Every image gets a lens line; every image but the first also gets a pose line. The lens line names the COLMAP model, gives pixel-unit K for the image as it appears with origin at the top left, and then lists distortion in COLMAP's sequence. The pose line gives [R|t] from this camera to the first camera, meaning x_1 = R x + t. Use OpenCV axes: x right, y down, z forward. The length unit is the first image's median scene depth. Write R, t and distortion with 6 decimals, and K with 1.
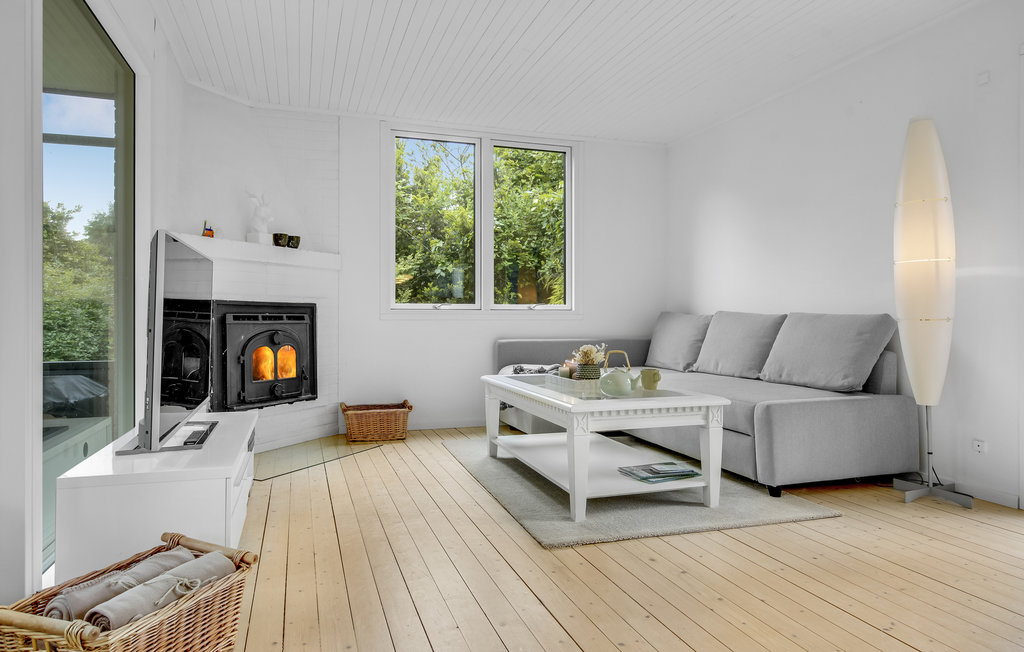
lens RADIAL K [[624.5, 0, 512.0], [0, 624.5, 321.9], [0, 0, 1]] dist [0.006862, 0.000521]
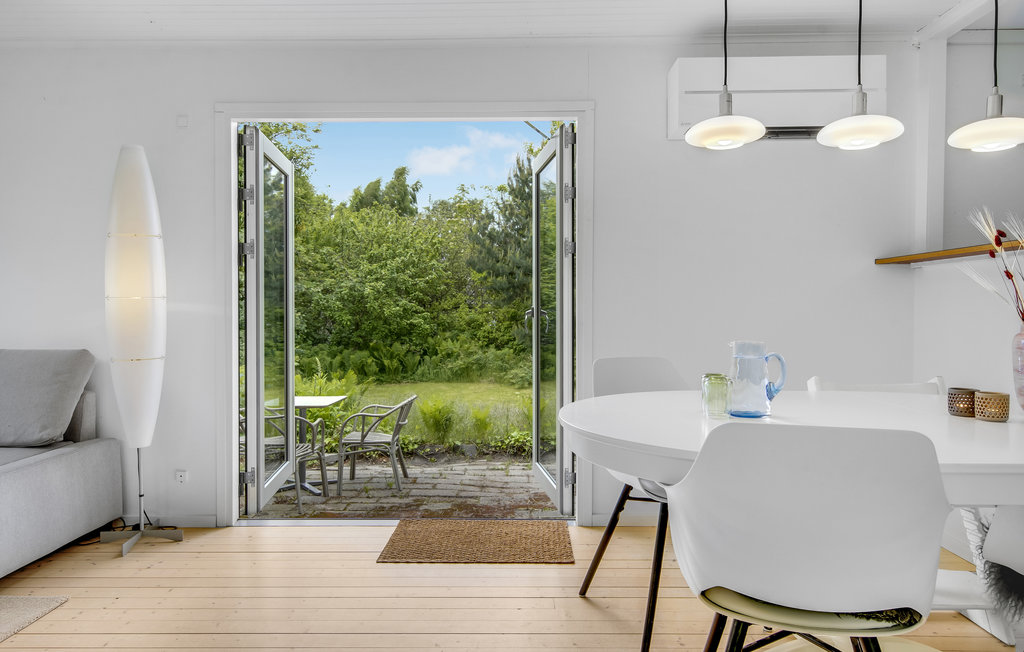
lens RADIAL K [[672.4, 0, 507.5], [0, 672.4, 321.8], [0, 0, 1]] dist [0.003632, -0.001909]
pose [[0.328991, -0.017887, 0.944164, -0.098910], [0.005692, 0.999840, 0.016959, -0.059193], [-0.944316, -0.000206, 0.329040, 0.105970]]
